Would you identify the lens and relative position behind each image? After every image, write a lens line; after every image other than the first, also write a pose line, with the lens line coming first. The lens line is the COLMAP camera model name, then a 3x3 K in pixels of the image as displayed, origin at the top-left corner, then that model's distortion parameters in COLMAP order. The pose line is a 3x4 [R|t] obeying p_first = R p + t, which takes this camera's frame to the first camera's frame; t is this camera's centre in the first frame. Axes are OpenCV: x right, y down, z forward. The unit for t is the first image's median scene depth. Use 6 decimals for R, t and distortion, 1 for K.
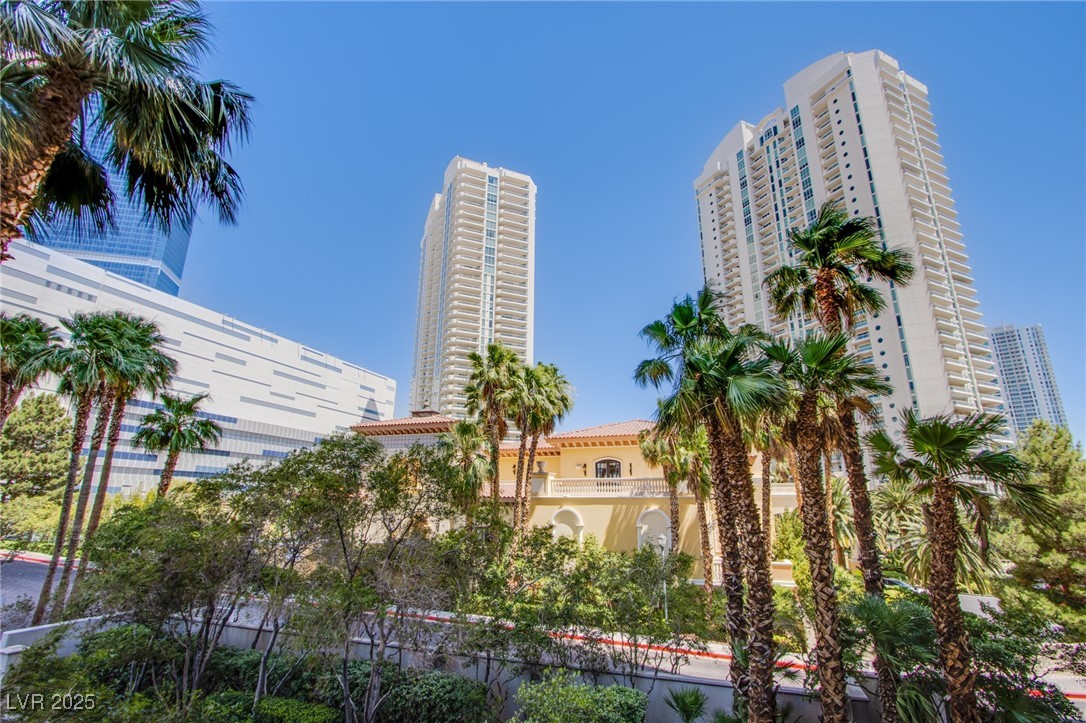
lens RADIAL K [[500.5, 0, 543.9], [0, 500.5, 366.1], [0, 0, 1]] dist [-0.021812, 0.005504]
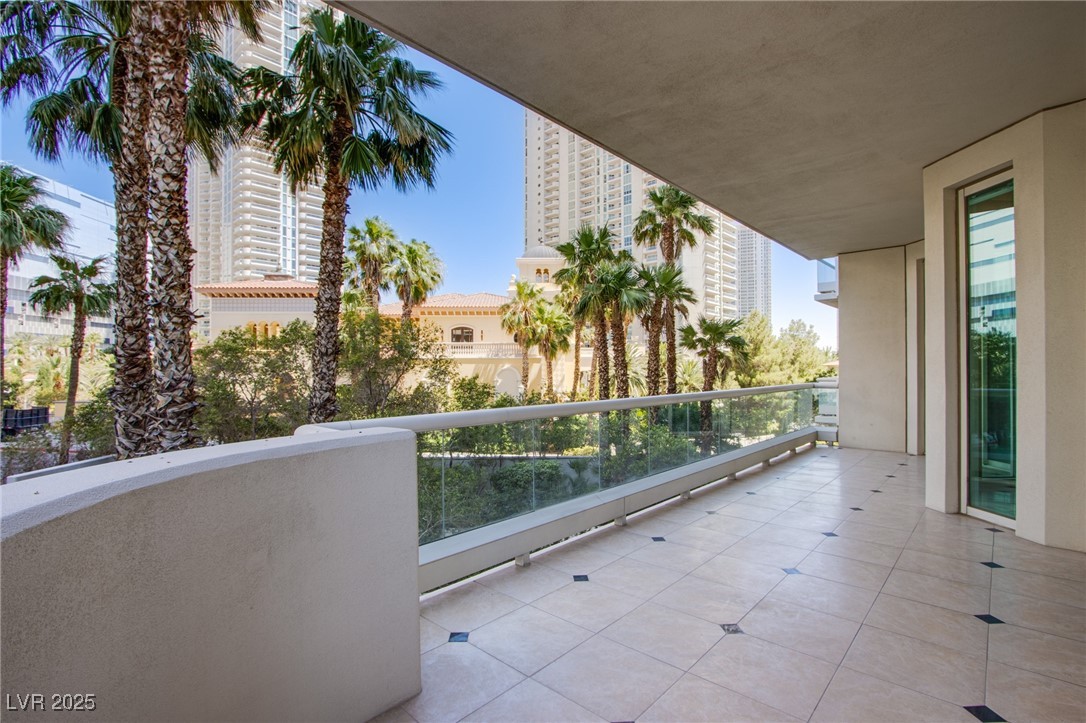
lens RADIAL K [[512.2, 0, 543.0], [0, 512.2, 361.5], [0, 0, 1]] dist [-0.031575, 0.000329]
pose [[0.922301, -0.004875, 0.386442, -0.306034], [-0.095118, 0.966299, 0.239204, -0.073048], [-0.374585, -0.257376, 0.890755, -0.294820]]
